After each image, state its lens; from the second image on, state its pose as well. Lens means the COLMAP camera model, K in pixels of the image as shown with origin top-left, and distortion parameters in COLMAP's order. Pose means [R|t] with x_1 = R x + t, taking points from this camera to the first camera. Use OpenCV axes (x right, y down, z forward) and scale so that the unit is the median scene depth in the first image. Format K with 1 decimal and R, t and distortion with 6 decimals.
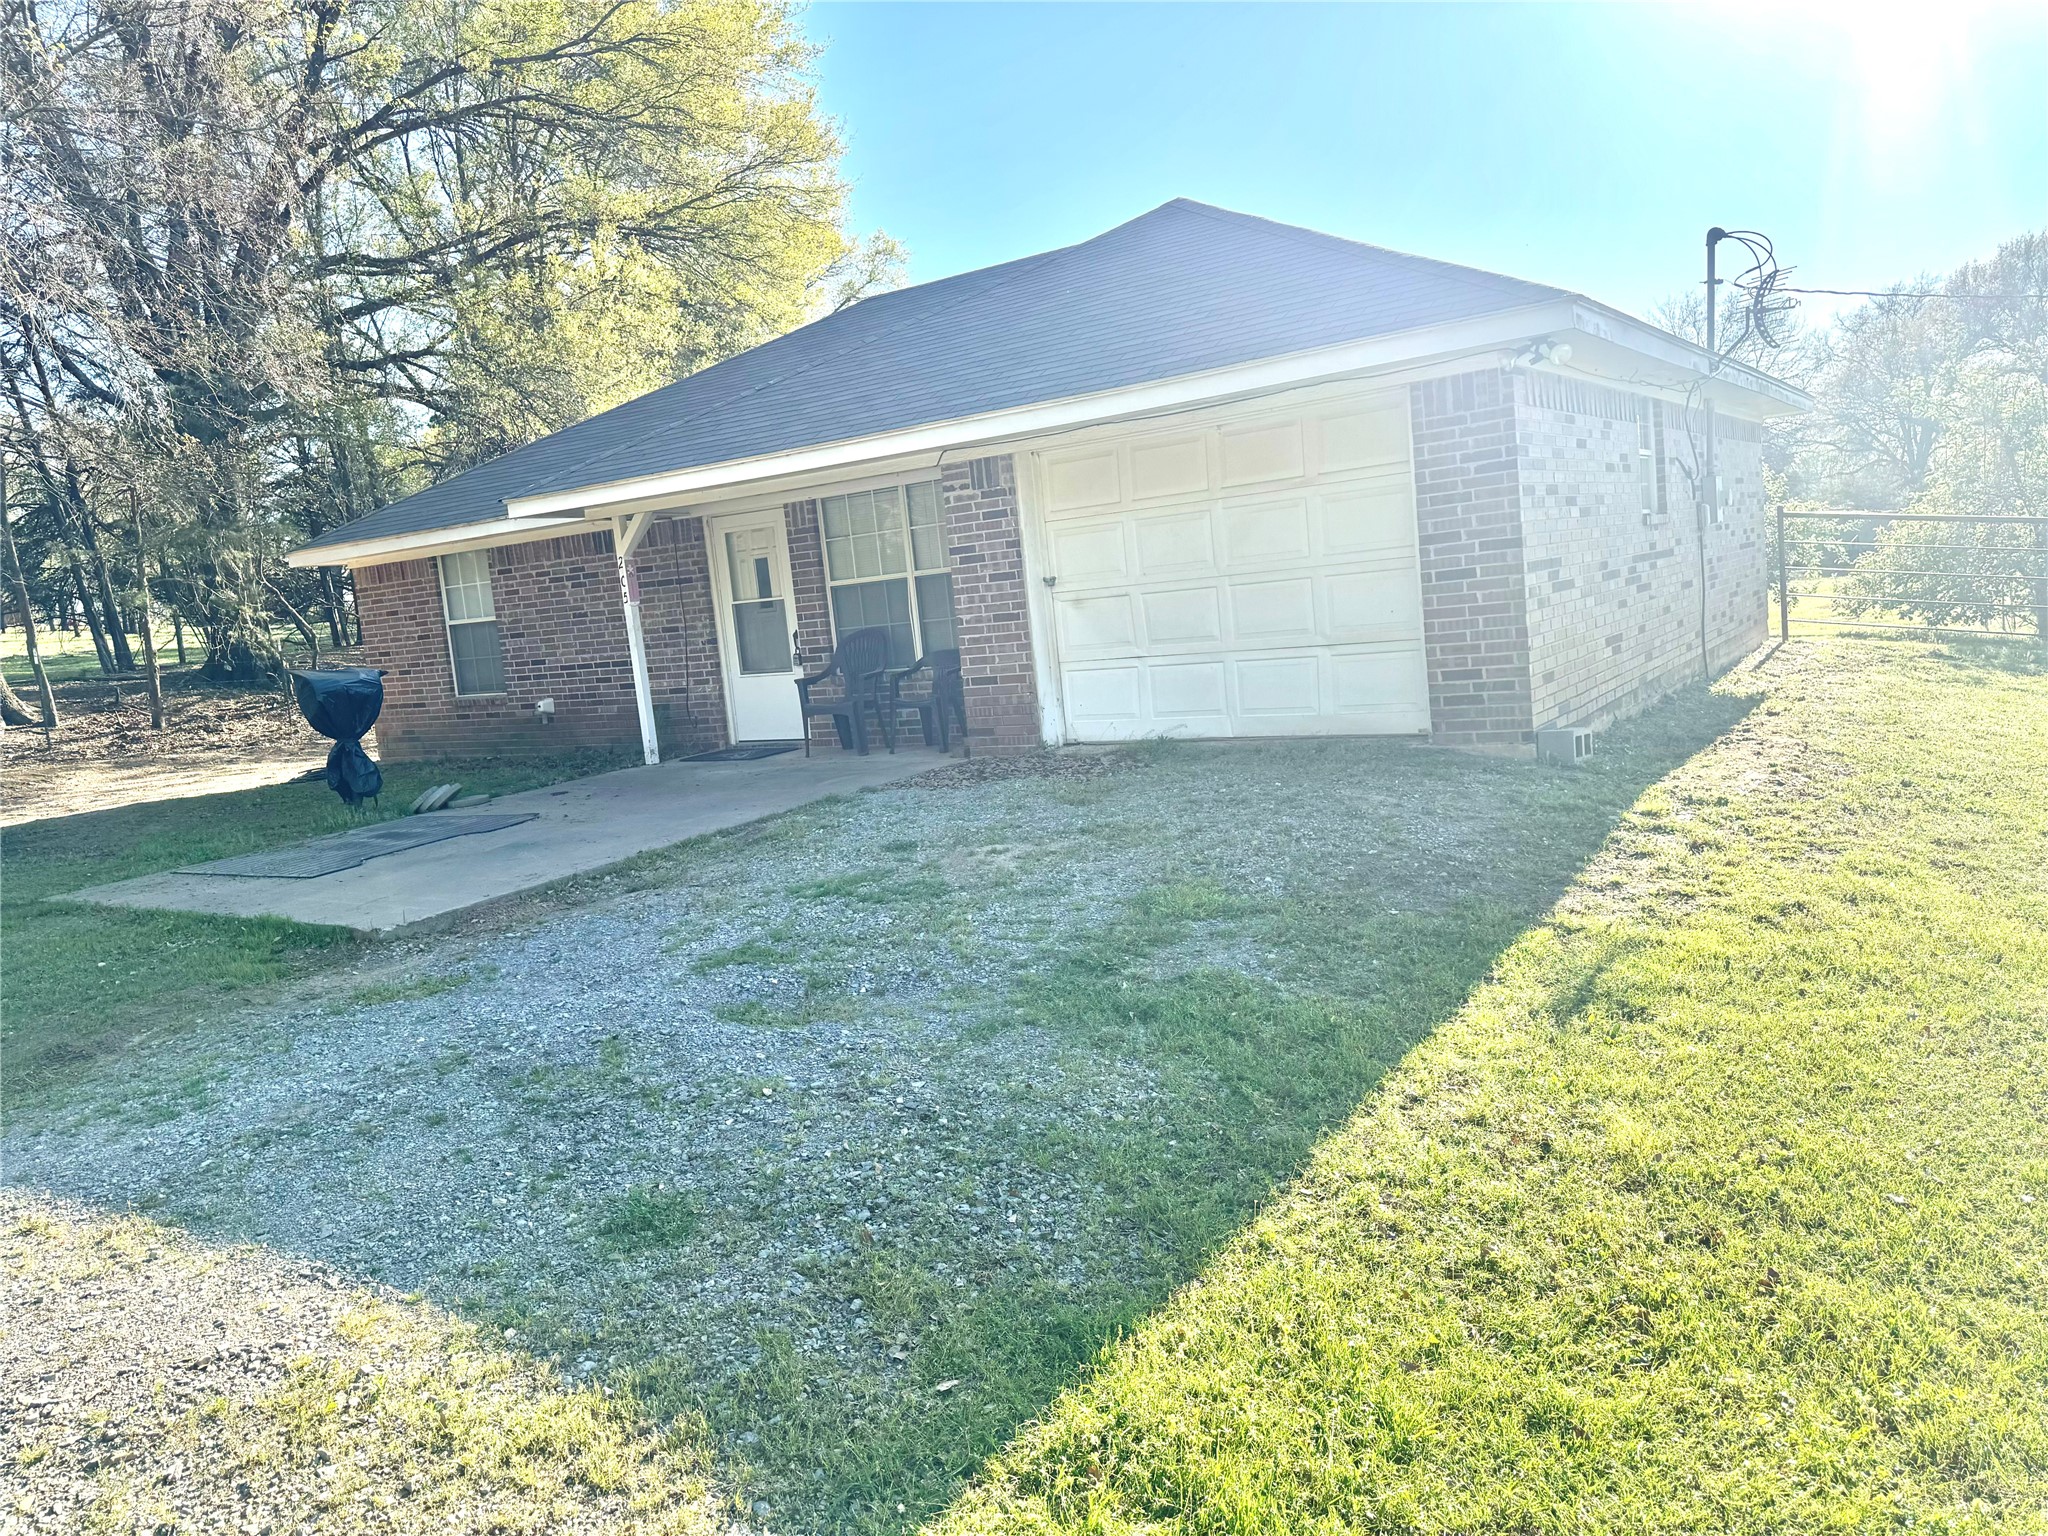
lens RADIAL K [[1406.1, 0, 1027.5], [0, 1406.1, 777.6], [0, 0, 1]] dist [0.004997, -0.021168]
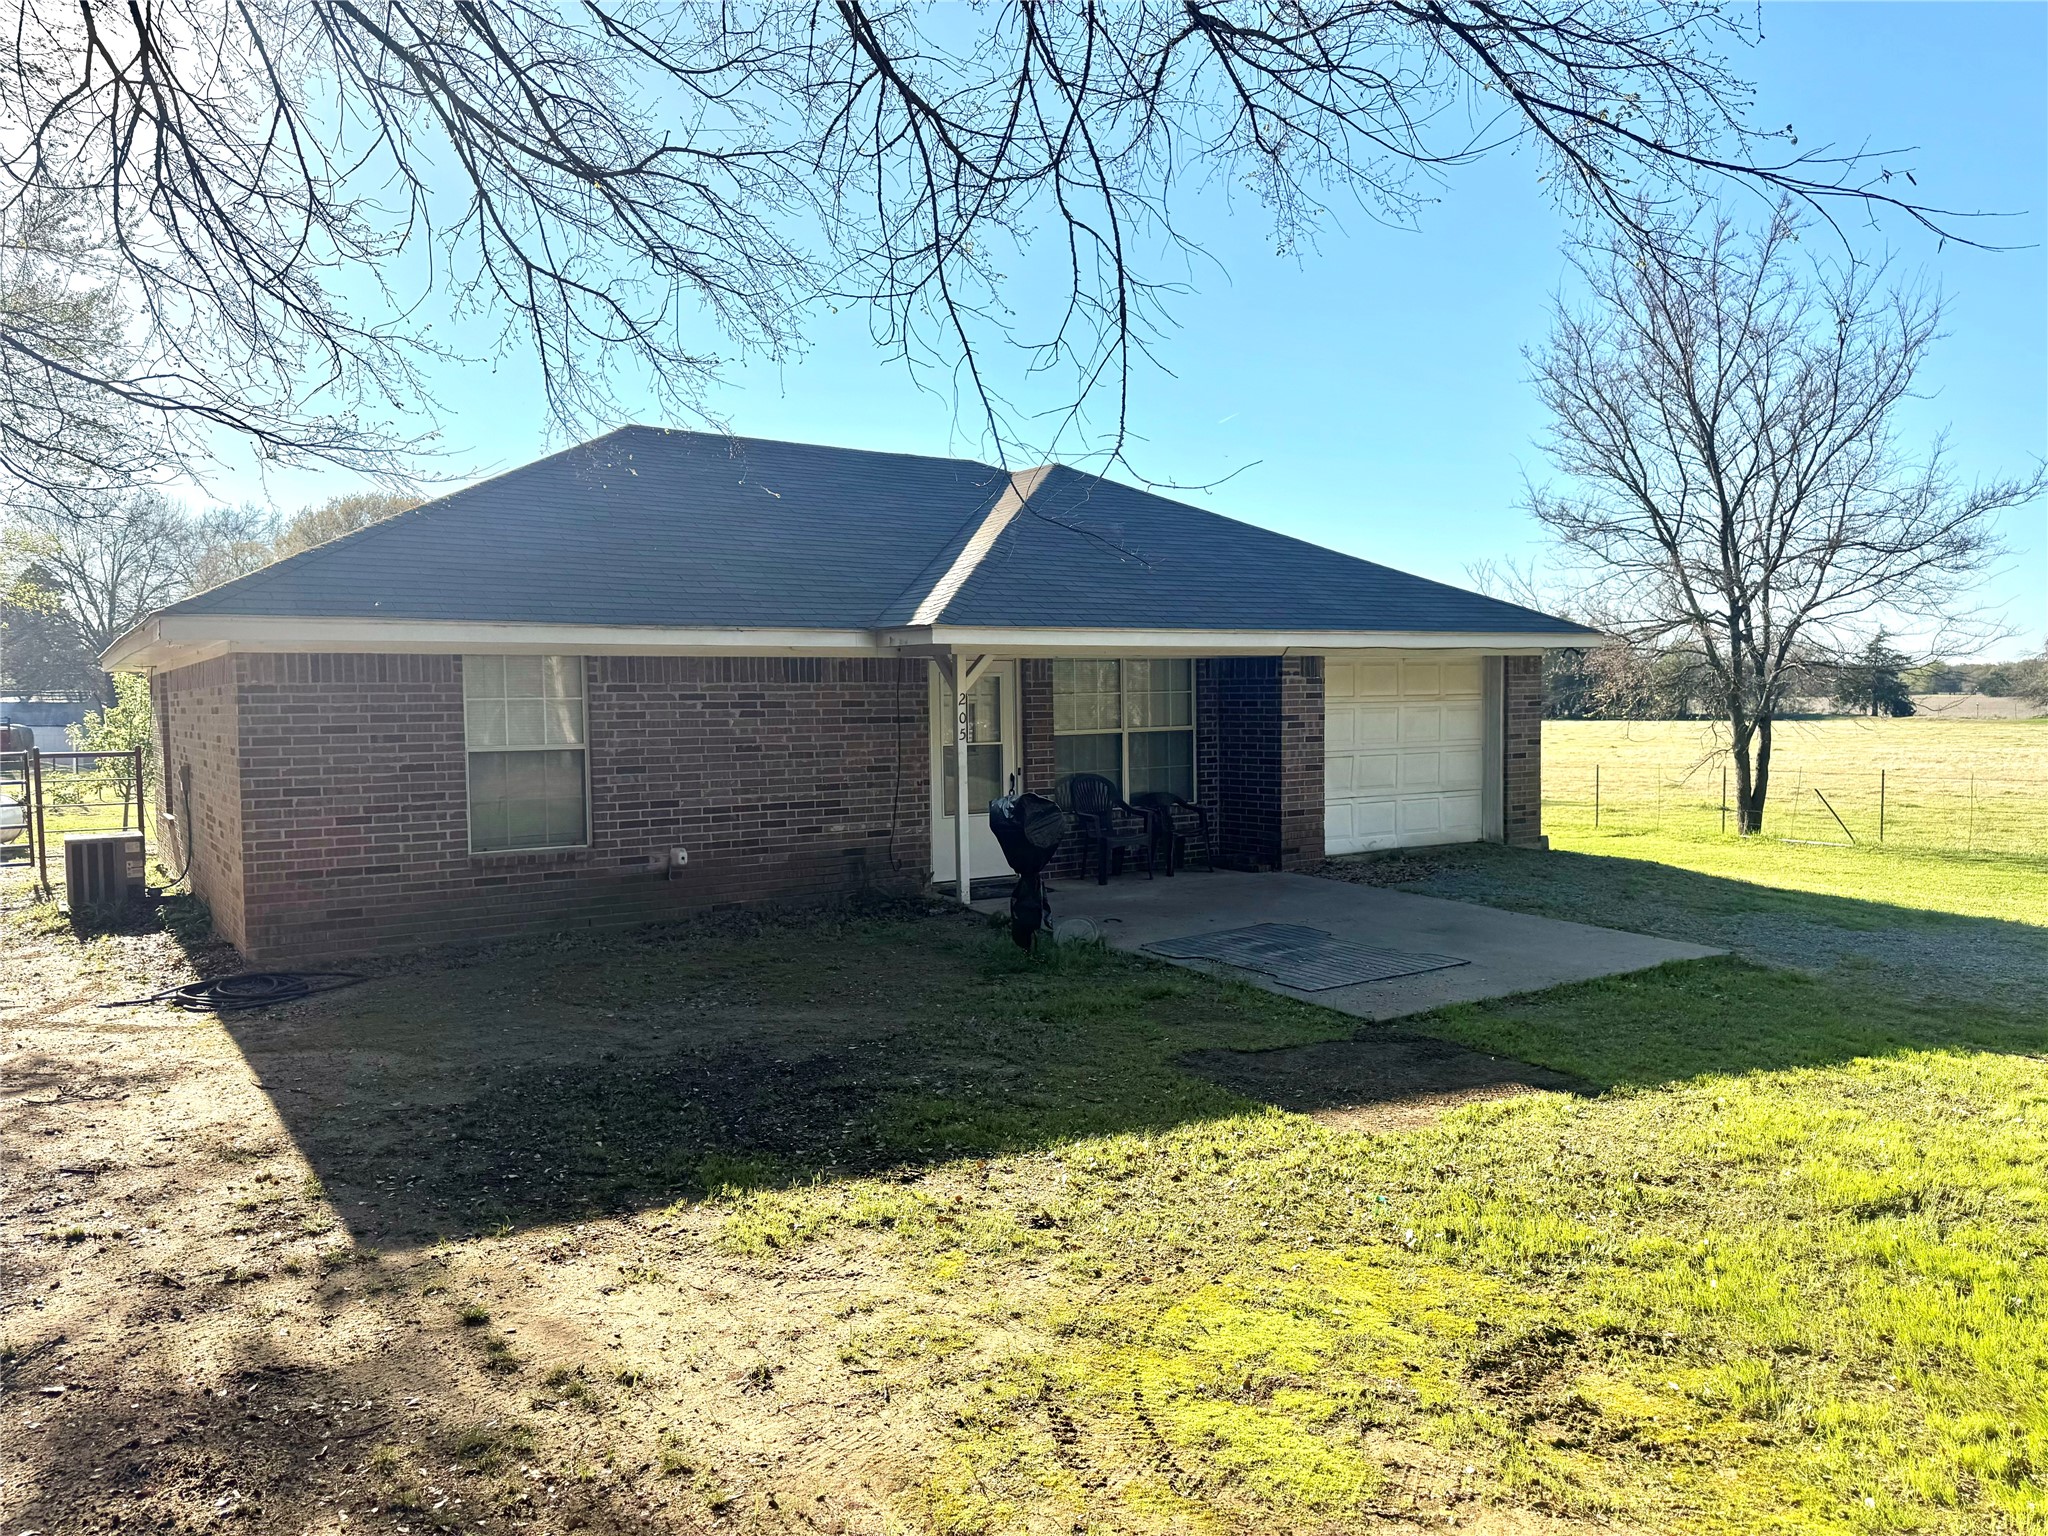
lens RADIAL K [[1406.1, 0, 1023.9], [0, 1406.1, 770.1], [0, 0, 1]] dist [0.004997, -0.021168]
pose [[0.400582, 0.043611, 0.915222, -1.216670], [0.098106, 0.991083, -0.090166, -0.010539], [-0.910993, 0.125907, 0.392732, 0.603964]]
